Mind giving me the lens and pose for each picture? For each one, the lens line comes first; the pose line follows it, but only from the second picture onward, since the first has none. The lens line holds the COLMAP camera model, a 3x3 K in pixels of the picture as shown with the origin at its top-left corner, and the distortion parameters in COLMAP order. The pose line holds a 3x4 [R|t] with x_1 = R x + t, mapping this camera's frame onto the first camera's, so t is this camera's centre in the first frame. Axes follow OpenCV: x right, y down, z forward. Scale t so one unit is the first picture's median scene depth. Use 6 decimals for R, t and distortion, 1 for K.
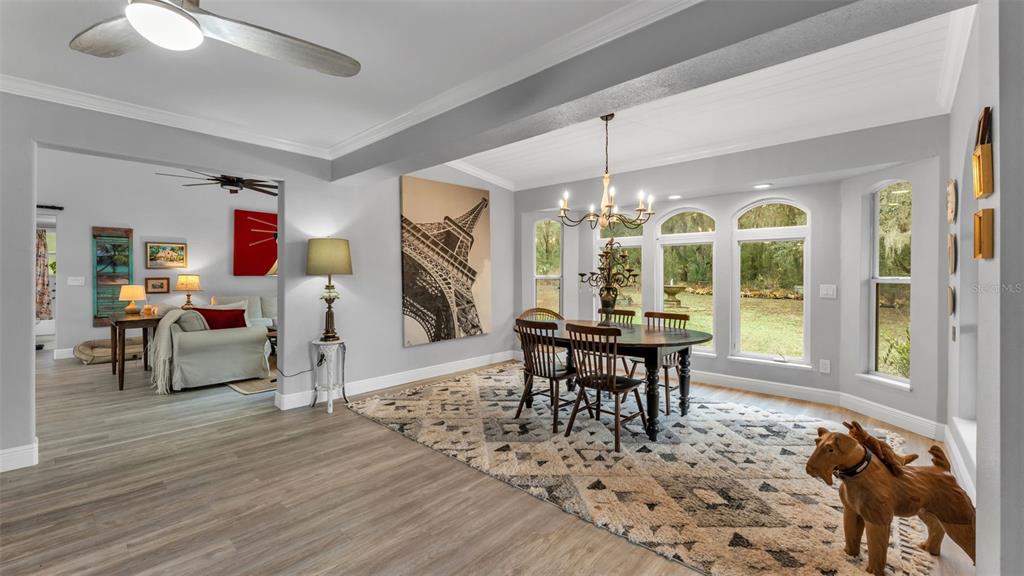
lens RADIAL K [[410.8, 0, 505.8], [0, 410.8, 279.2], [0, 0, 1]] dist [0.002418, -0.000343]
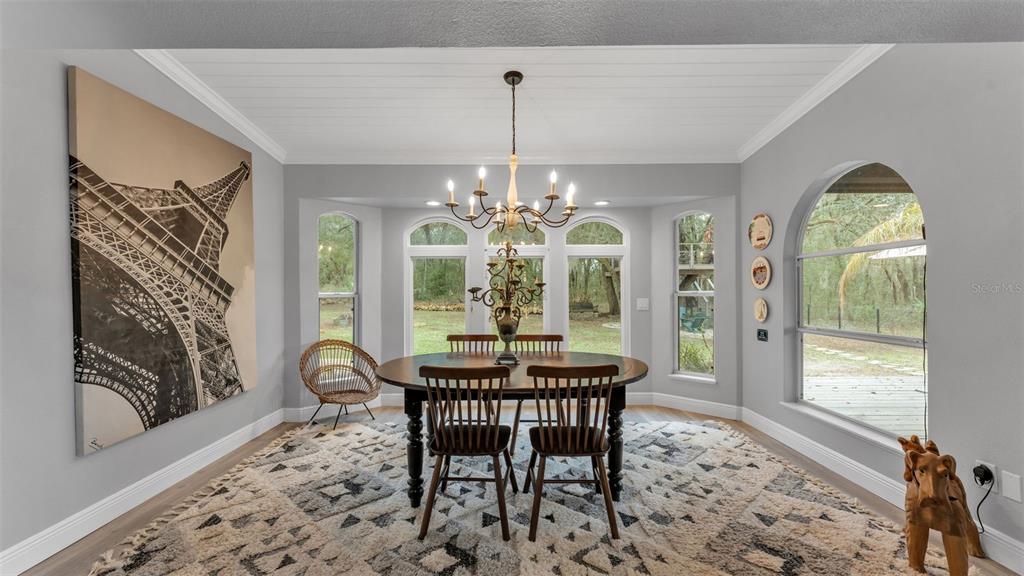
lens RADIAL K [[410.8, 0, 511.7], [0, 410.8, 292.7], [0, 0, 1]] dist [0.002418, -0.000343]
pose [[0.732280, -0.007715, 0.680960, -0.198591], [0.012961, 0.999913, -0.002609, -0.003817], [-0.680880, 0.010736, 0.732316, 0.341083]]
